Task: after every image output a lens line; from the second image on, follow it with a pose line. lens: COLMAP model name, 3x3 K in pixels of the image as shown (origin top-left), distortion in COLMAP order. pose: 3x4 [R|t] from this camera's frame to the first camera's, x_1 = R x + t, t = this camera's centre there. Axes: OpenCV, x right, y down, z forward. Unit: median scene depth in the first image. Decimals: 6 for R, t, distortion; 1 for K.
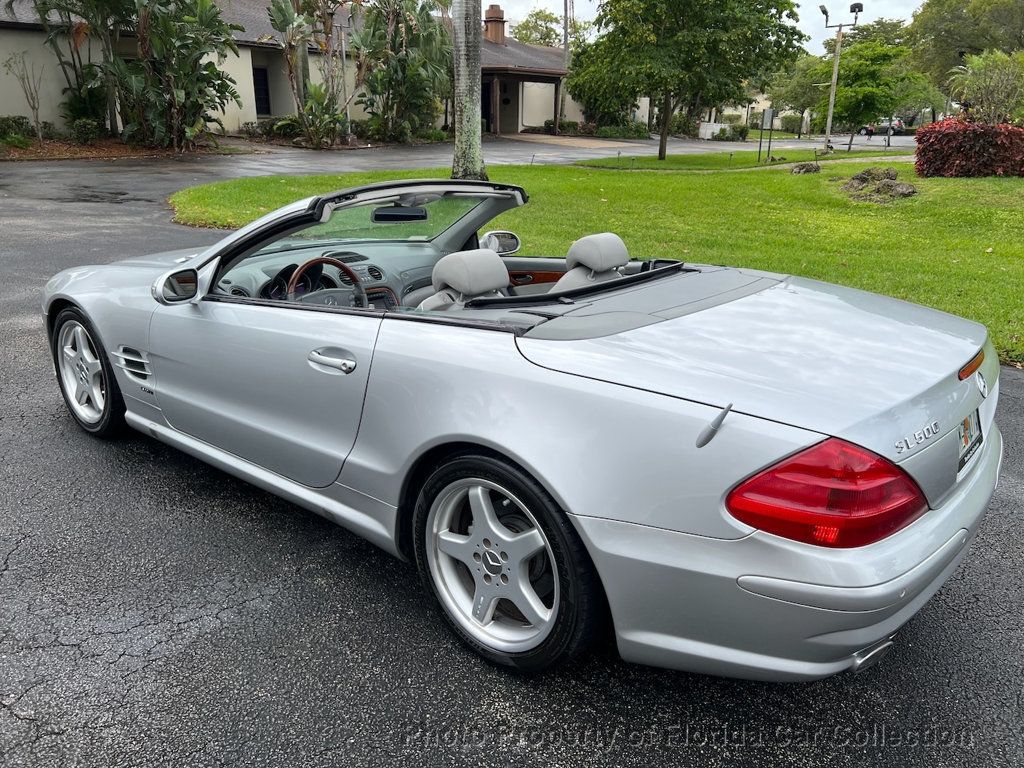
lens RADIAL K [[776.5, 0, 510.6], [0, 776.5, 391.5], [0, 0, 1]] dist [0.008140, -0.006605]
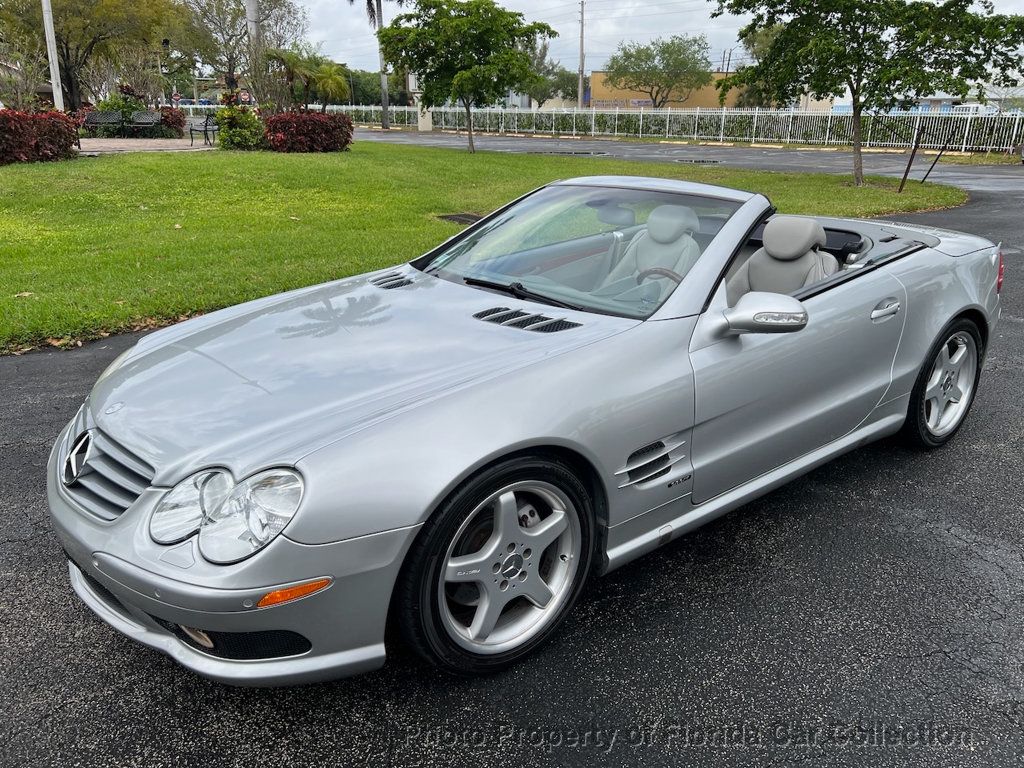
lens RADIAL K [[790.3, 0, 512.0], [0, 790.3, 388.3], [0, 0, 1]] dist [0.008864, -0.005326]
pose [[0.182805, -0.324267, 0.928134, -1.332108], [0.310917, 0.914659, 0.258321, -0.375755], [-0.932691, 0.241351, 0.268024, 1.030833]]
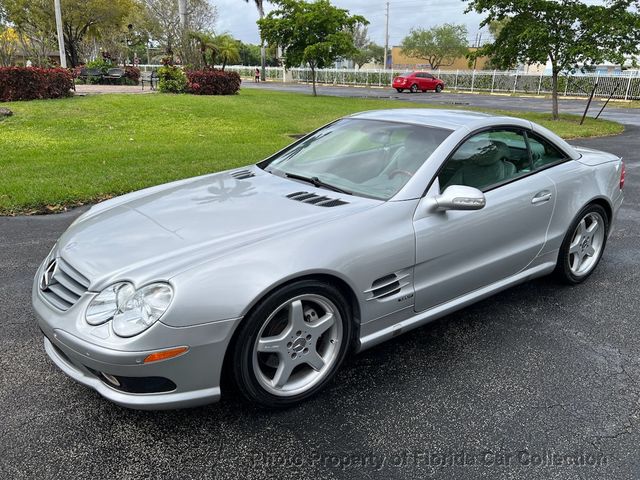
lens RADIAL K [[495.7, 0, 322.1], [0, 495.7, 237.2], [0, 0, 1]] dist [0.013315, -0.006147]
pose [[0.224092, -0.308153, 0.924567, -1.362456], [0.299055, 0.924668, 0.235703, -0.362527], [-0.927550, 0.223677, 0.299366, 0.962402]]
